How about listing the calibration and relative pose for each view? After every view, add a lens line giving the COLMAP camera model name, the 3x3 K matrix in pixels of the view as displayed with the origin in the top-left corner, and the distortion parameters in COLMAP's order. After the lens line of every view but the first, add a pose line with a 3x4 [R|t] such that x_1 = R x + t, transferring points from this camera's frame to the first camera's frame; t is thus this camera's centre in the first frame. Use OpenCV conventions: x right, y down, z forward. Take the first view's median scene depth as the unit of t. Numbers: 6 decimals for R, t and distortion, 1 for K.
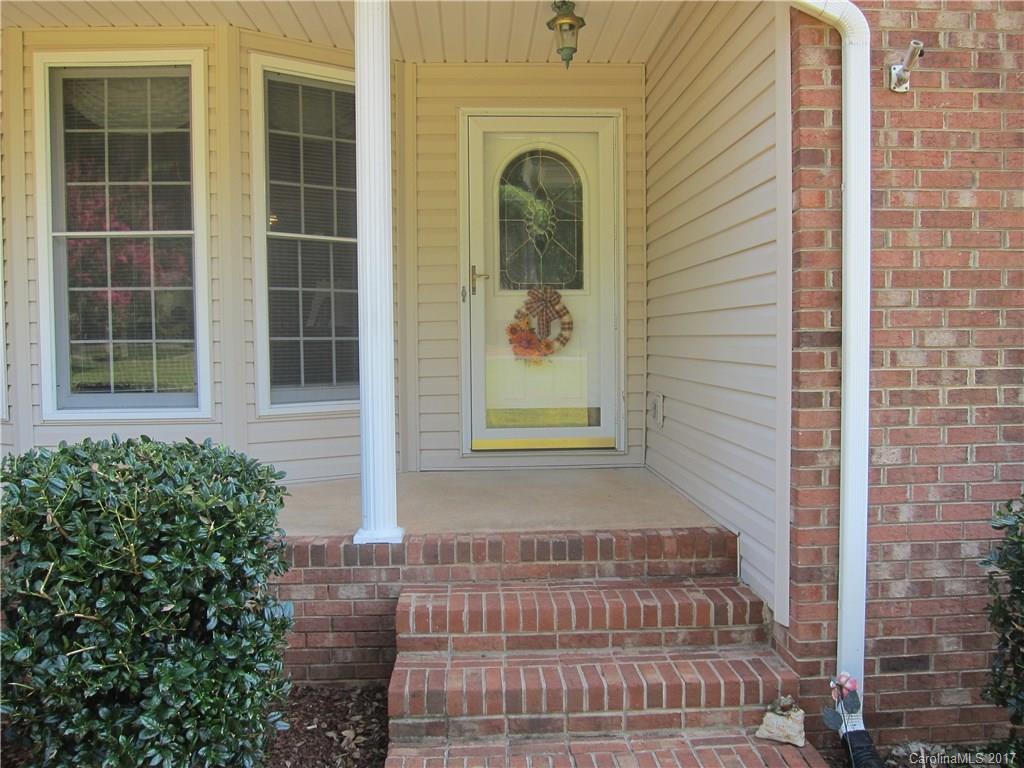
lens RADIAL K [[850.4, 0, 515.1], [0, 850.4, 380.6], [0, 0, 1]] dist [-0.061827, 0.017538]
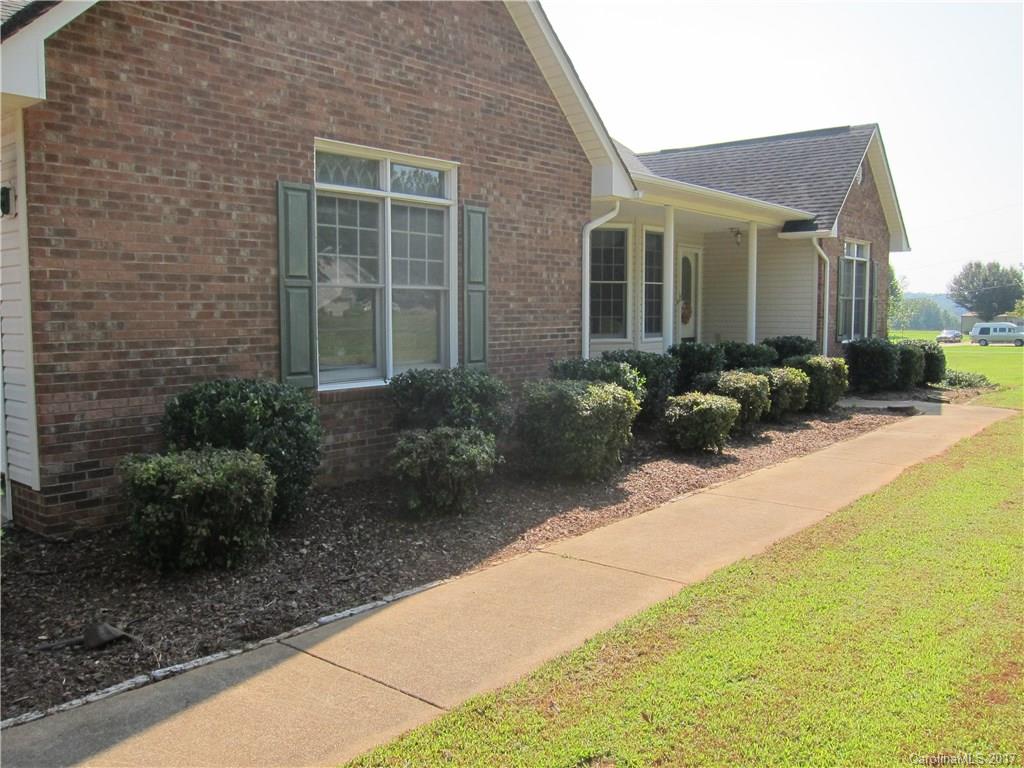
lens RADIAL K [[850.4, 0, 512.2], [0, 850.4, 383.0], [0, 0, 1]] dist [-0.061827, 0.017538]
pose [[0.683265, -0.060427, 0.727666, -3.894080], [0.034322, 0.998126, 0.050659, 0.025390], [-0.729364, -0.009639, 0.684058, -1.006045]]
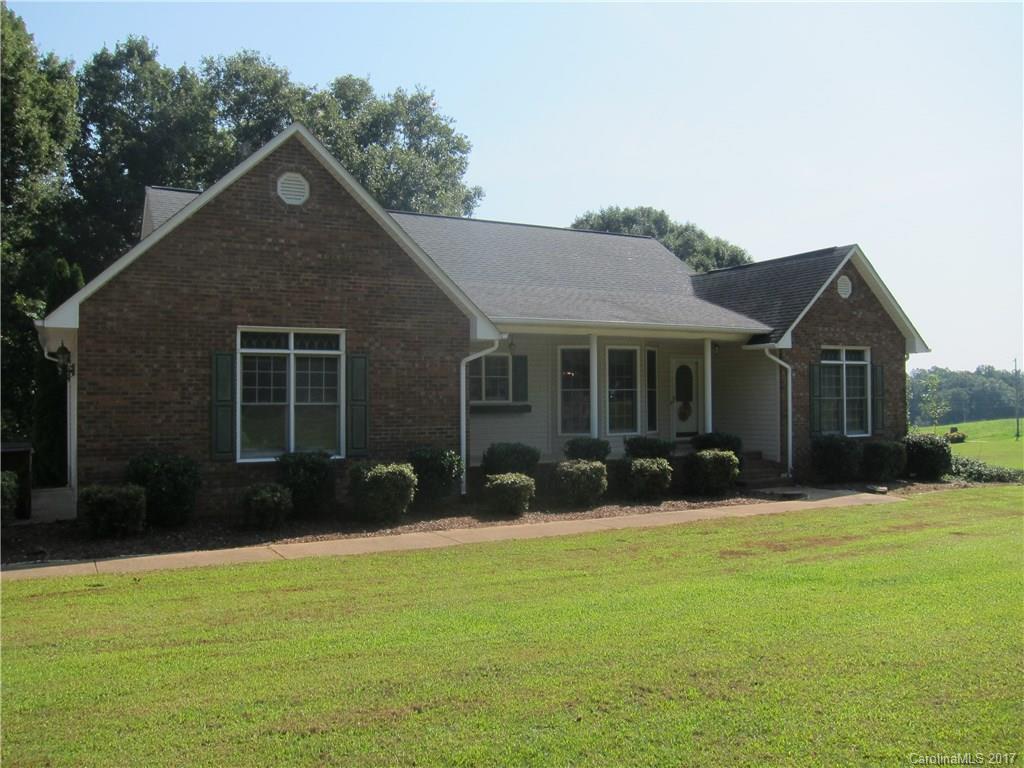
lens RADIAL K [[850.4, 0, 515.7], [0, 850.4, 380.5], [0, 0, 1]] dist [-0.061827, 0.017538]
pose [[0.902289, 0.008700, 0.431043, -3.273886], [0.018266, 0.998127, -0.058382, 0.013733], [-0.430744, 0.060551, 0.900441, -3.022505]]
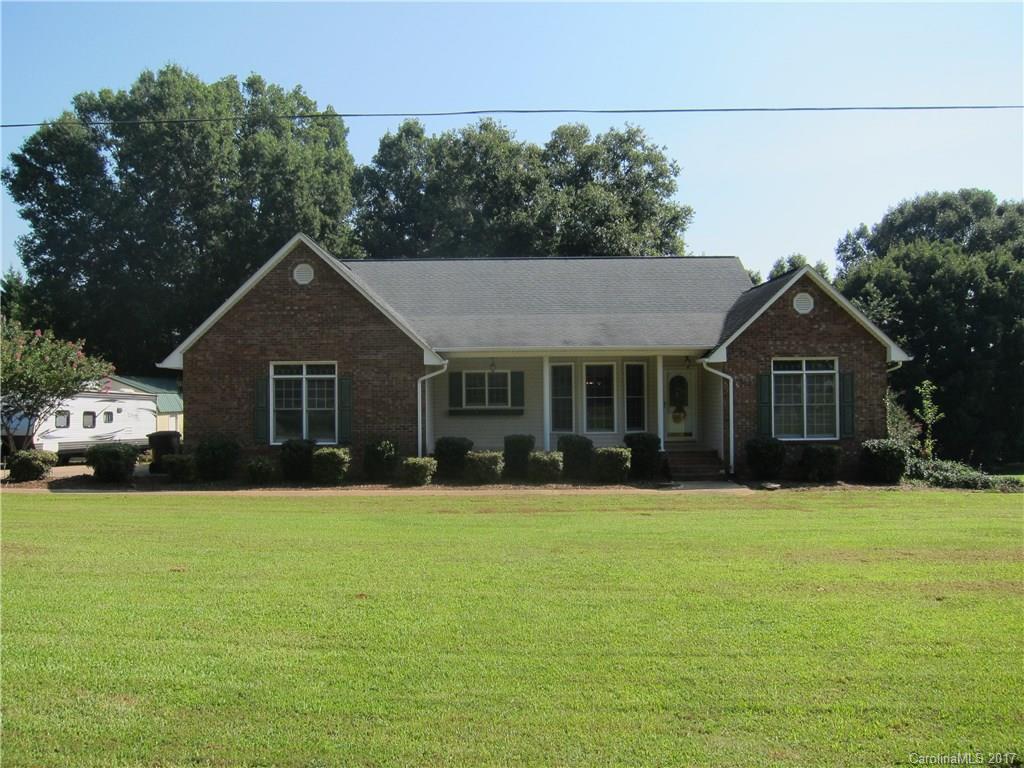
lens RADIAL K [[850.4, 0, 515.7], [0, 850.4, 378.9], [0, 0, 1]] dist [-0.061827, 0.017538]
pose [[0.998615, -0.003208, -0.052513, -0.848278], [0.000153, 0.998312, -0.058076, 0.014261], [0.052610, 0.057988, 0.996930, -5.033767]]
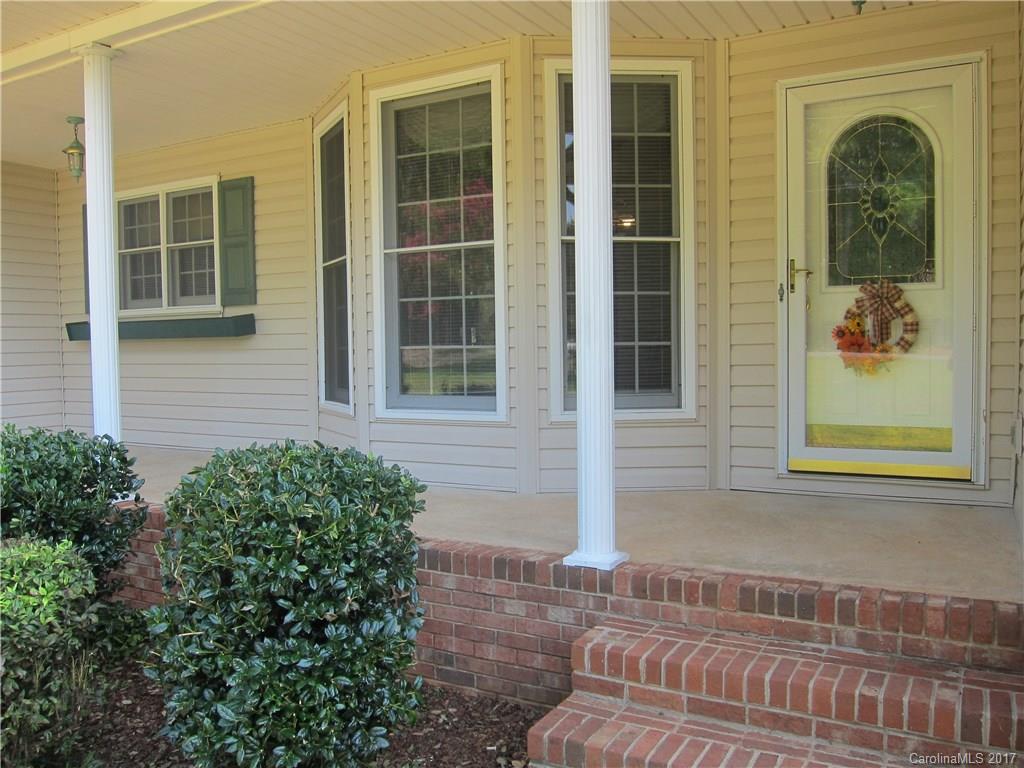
lens RADIAL K [[850.4, 0, 509.9], [0, 850.4, 384.3], [0, 0, 1]] dist [-0.061827, 0.017538]
pose [[0.845431, 0.020751, -0.533682, 0.235579], [-0.018087, 0.999784, 0.010223, -0.015010], [0.533779, 0.001010, 0.845624, 0.154753]]
